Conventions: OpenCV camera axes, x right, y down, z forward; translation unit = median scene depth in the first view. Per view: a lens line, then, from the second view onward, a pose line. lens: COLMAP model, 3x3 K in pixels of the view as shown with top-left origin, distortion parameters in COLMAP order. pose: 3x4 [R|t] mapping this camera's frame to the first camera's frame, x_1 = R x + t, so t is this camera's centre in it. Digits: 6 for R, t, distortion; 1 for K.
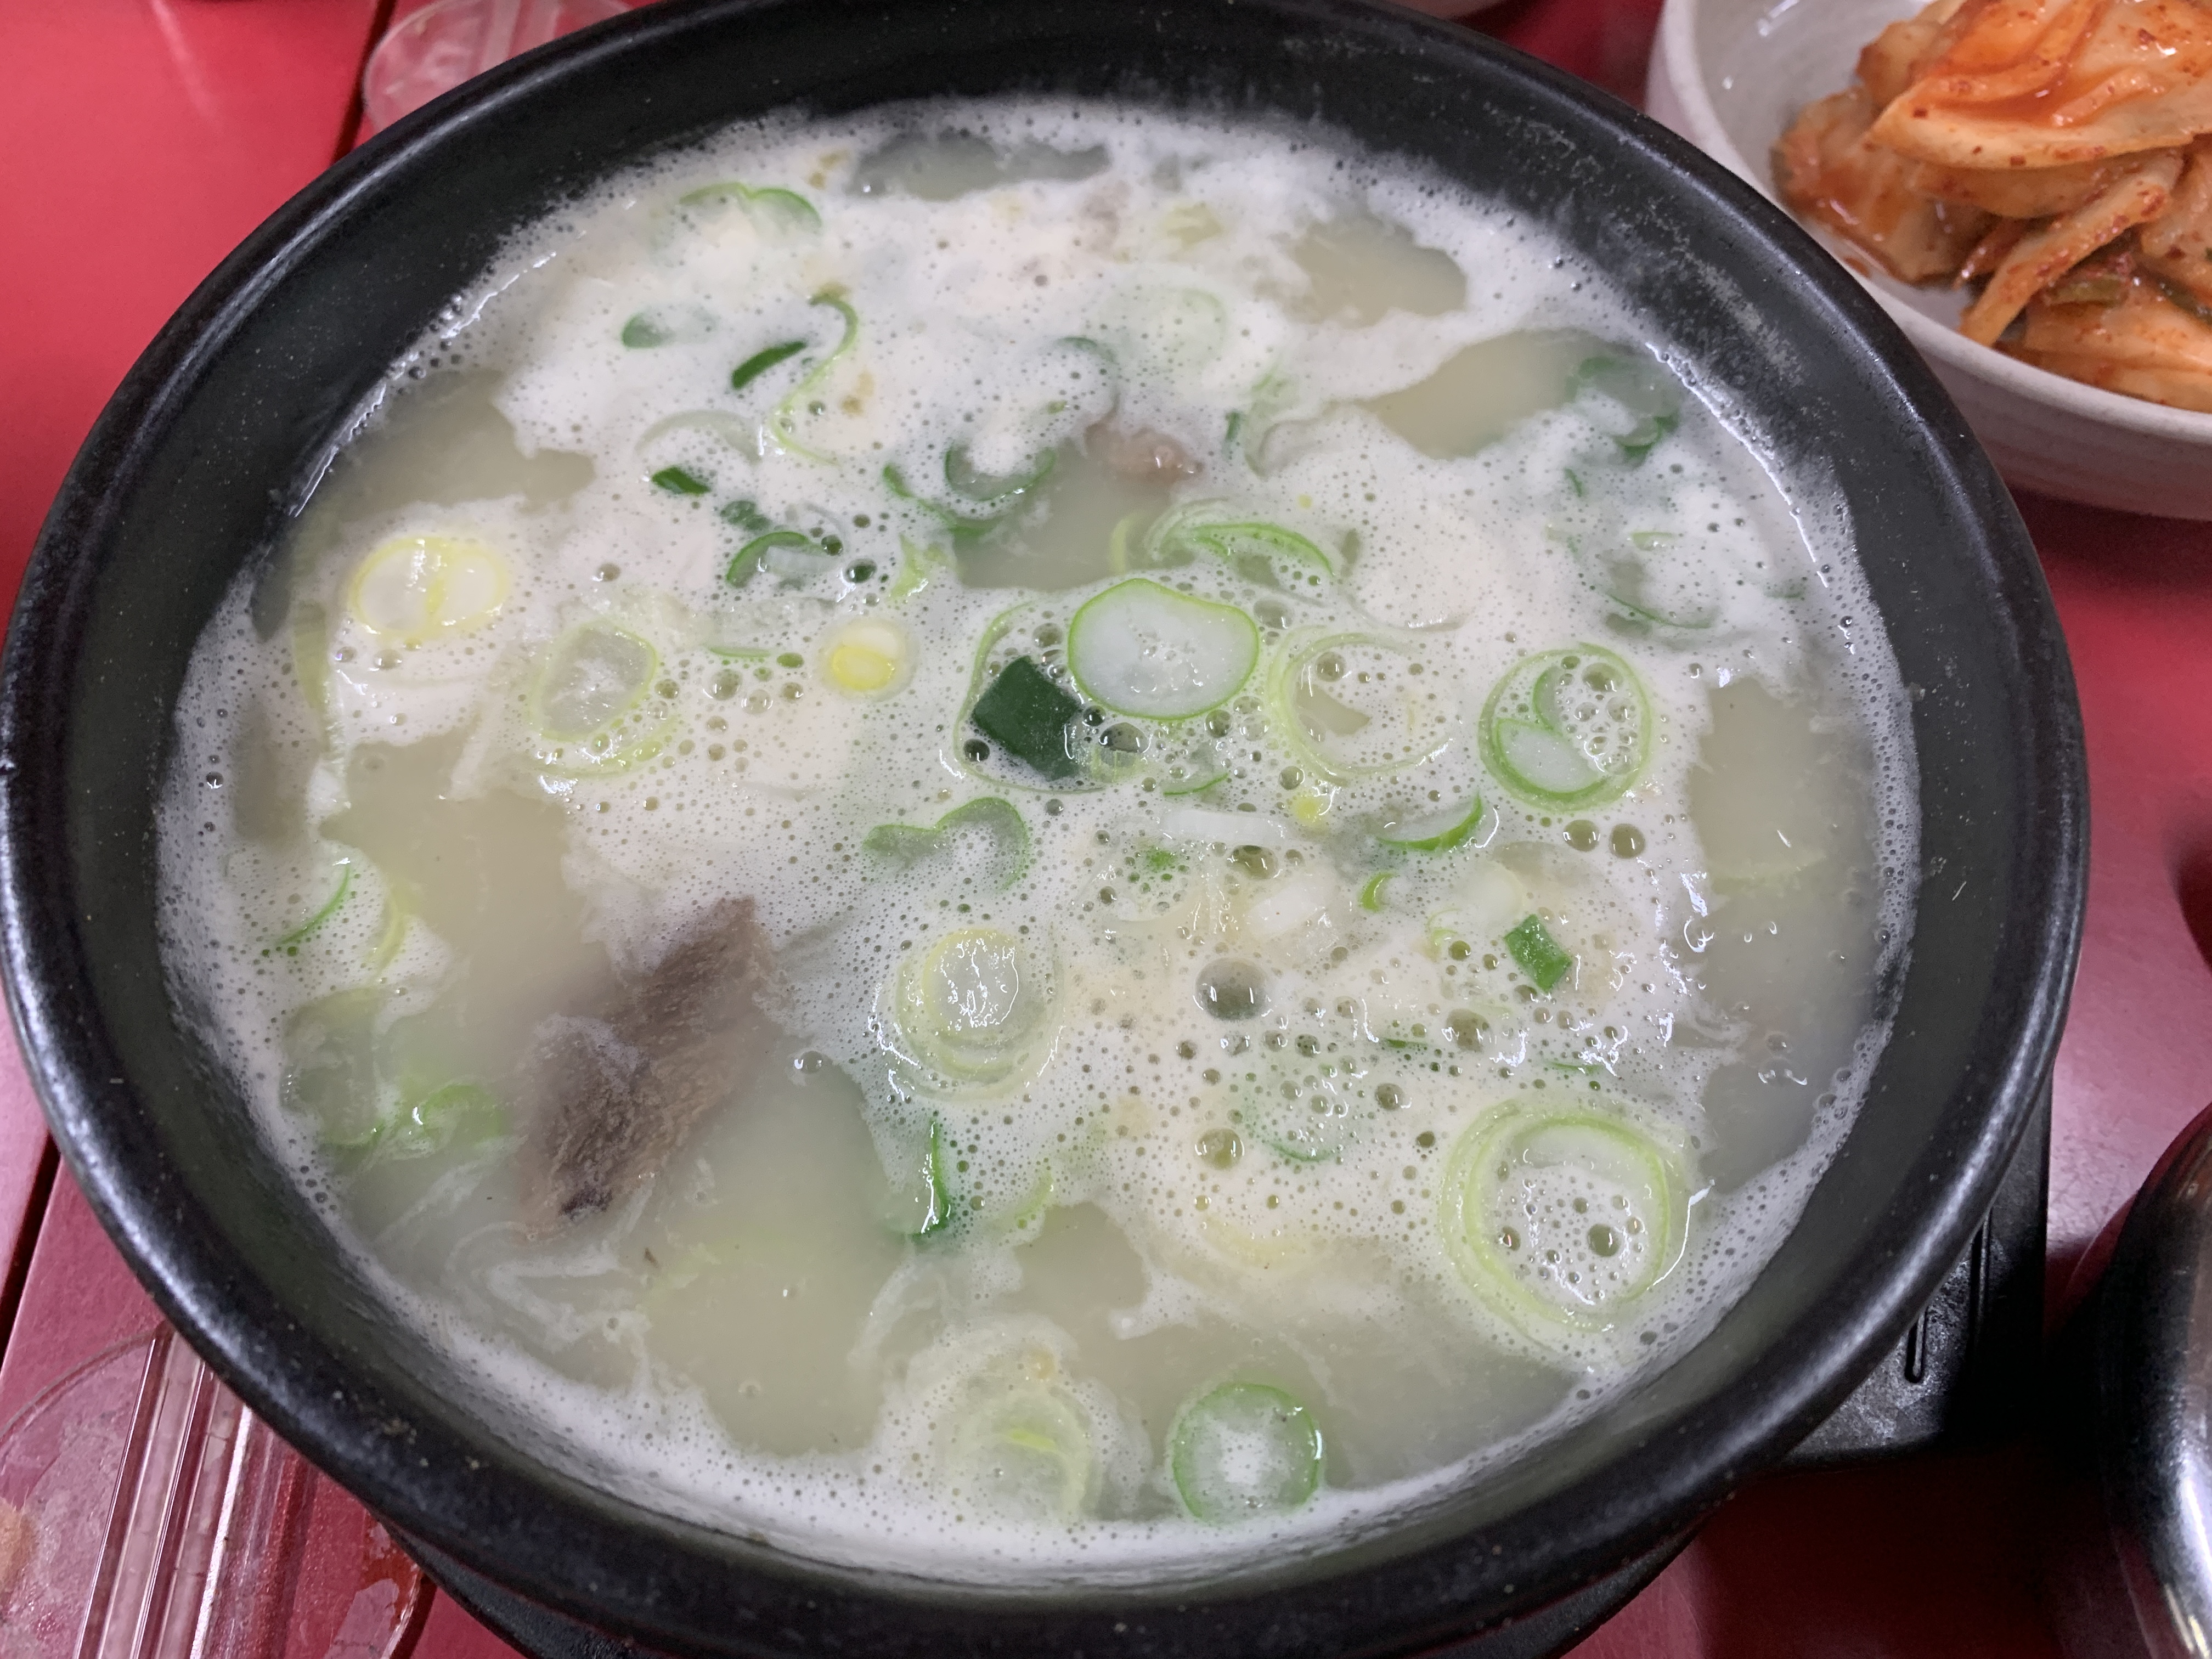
lens RADIAL K [[1693.2, 0, 1111.1], [0, 1693.2, 830.6], [0, 0, 1]] dist [0.003768, -0.005369]
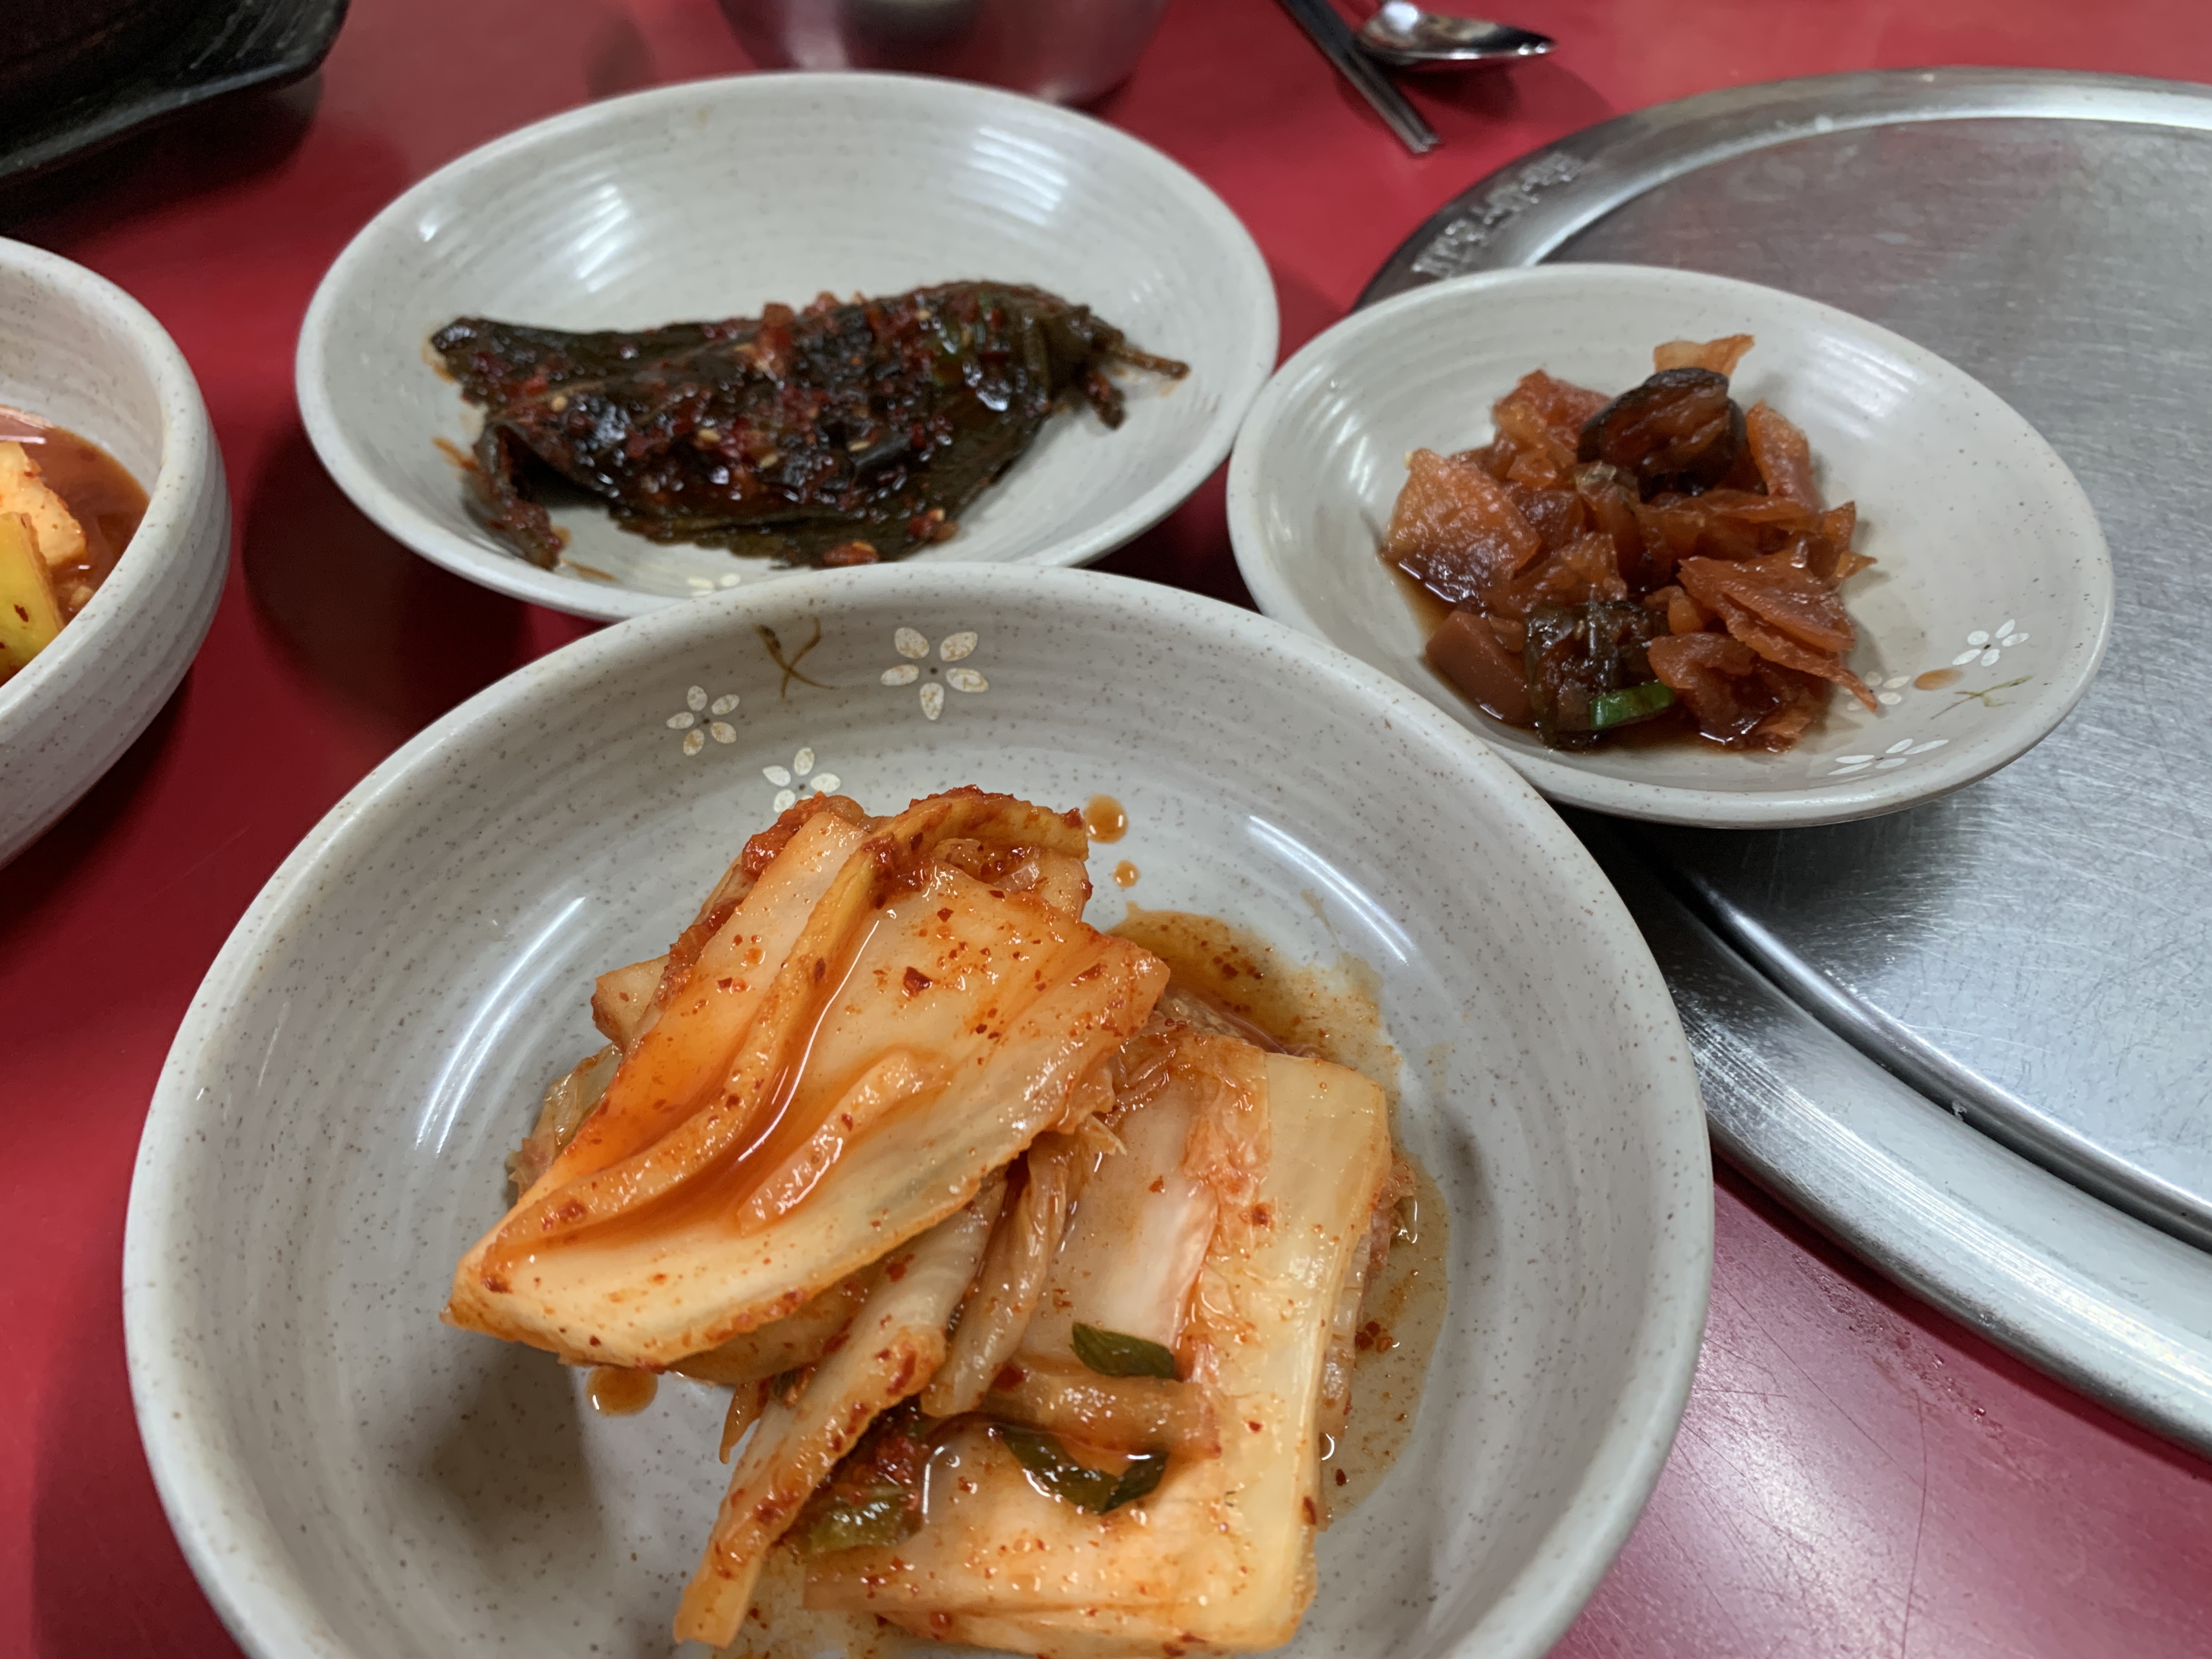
lens RADIAL K [[1665.5, 0, 1094.7], [0, 1665.5, 882.3], [0, 0, 1]] dist [0.054001, -0.074206]
pose [[0.950909, -0.237145, 0.198831, 0.582081], [0.267126, 0.953373, -0.140442, -0.415020], [-0.156255, 0.186661, 0.969919, 0.395313]]
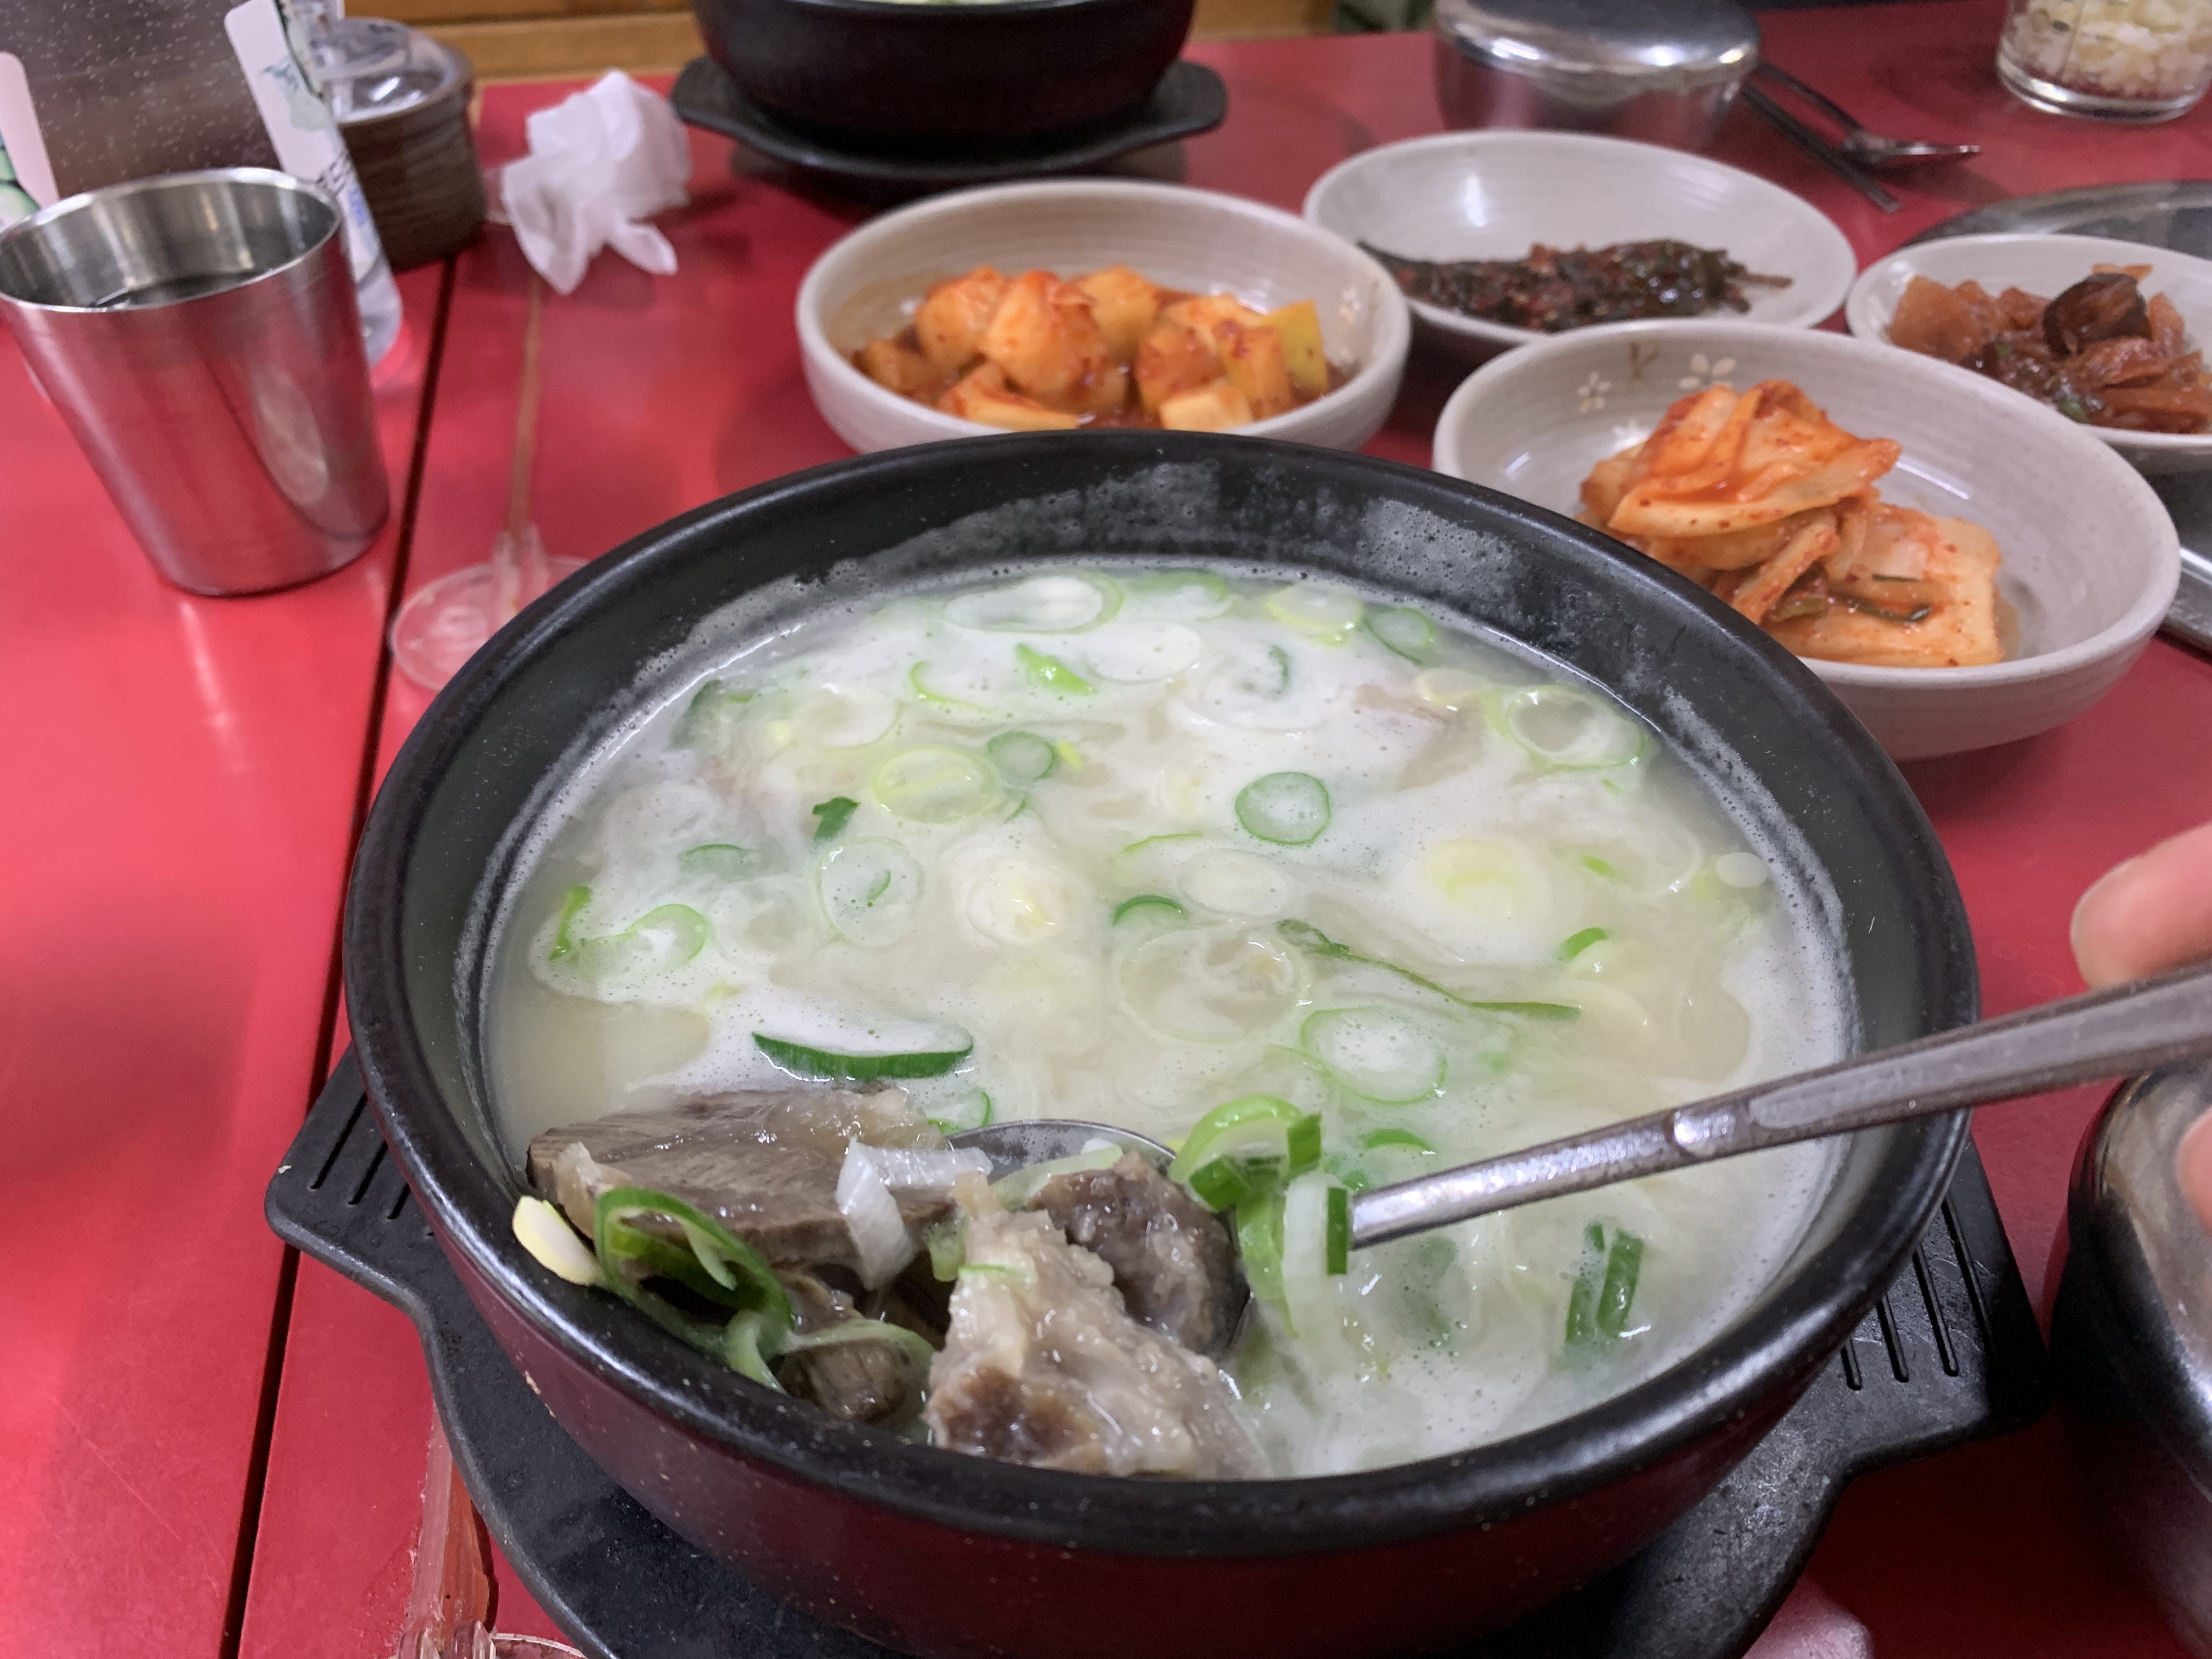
lens RADIAL K [[1693.2, 0, 1111.1], [0, 1693.2, 830.6], [0, 0, 1]] dist [0.003768, -0.005369]
pose [[0.981714, -0.131516, 0.137625, -0.153257], [0.168851, 0.935447, -0.310531, 0.160957], [-0.087901, 0.328090, 0.940548, -0.136120]]
